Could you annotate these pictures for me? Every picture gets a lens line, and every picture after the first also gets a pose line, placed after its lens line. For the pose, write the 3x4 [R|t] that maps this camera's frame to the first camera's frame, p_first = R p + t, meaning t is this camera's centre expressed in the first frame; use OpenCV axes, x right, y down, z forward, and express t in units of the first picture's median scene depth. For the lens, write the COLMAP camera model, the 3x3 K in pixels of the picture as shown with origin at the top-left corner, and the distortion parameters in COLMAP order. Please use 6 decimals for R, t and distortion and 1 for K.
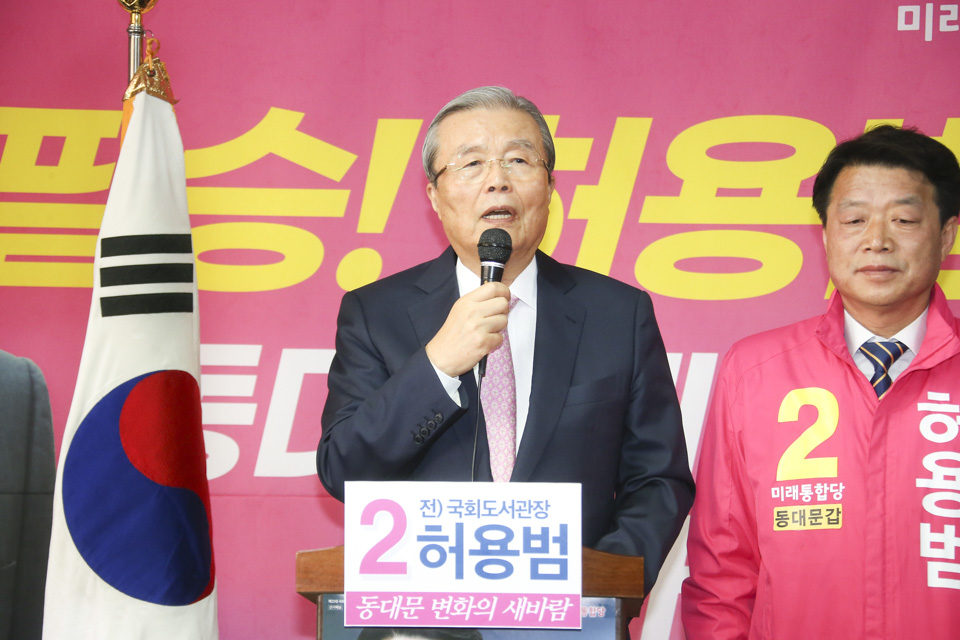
lens RADIAL K [[2525.3, 0, 493.6], [0, 2525.3, 338.1], [0, 0, 1]] dist [0.488755, 0.073777]
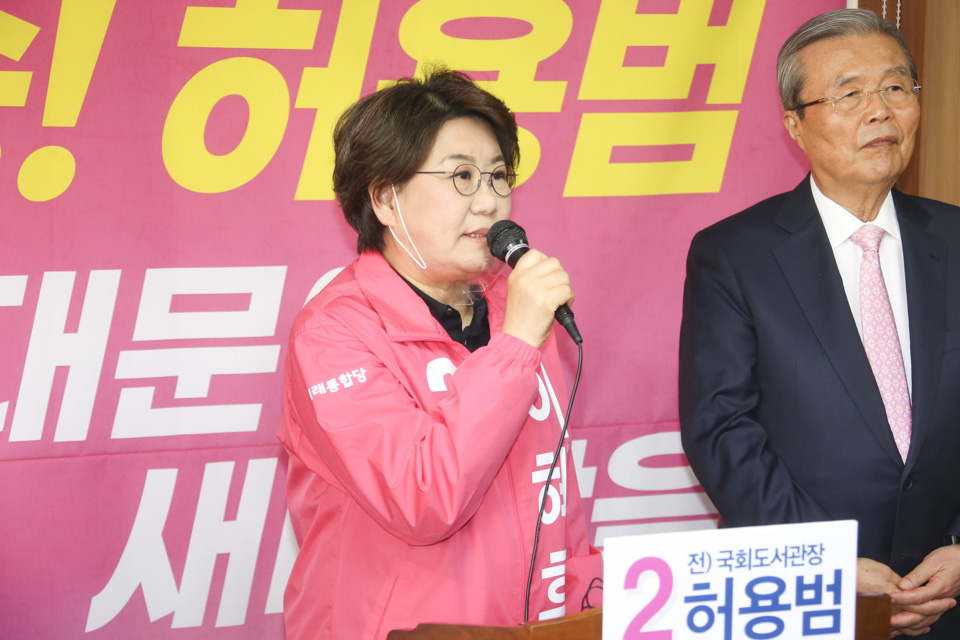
lens RADIAL K [[2801.8, 0, 480.0], [0, 2801.8, 320.0], [0, 0, 1]] dist [0.531410, 0.629230]
pose [[0.880941, -0.051651, 0.470399, -0.457346], [0.001828, 0.994390, 0.105762, -0.097231], [-0.473223, -0.092311, 0.876093, 0.198447]]
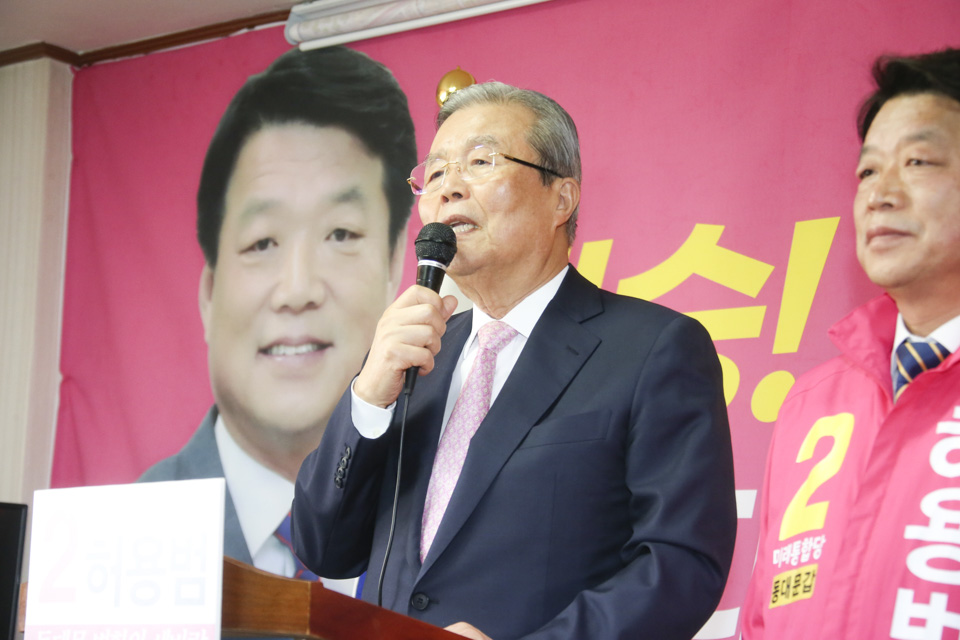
lens RADIAL K [[2276.3, 0, 480.0], [0, 2276.3, 320.0], [0, 0, 1]] dist [0.498117, 0.325045]
pose [[0.765987, -0.078412, -0.638057, 0.477570], [-0.043032, 0.984053, -0.172592, 0.111449], [0.641415, 0.159660, 0.750397, 0.449510]]
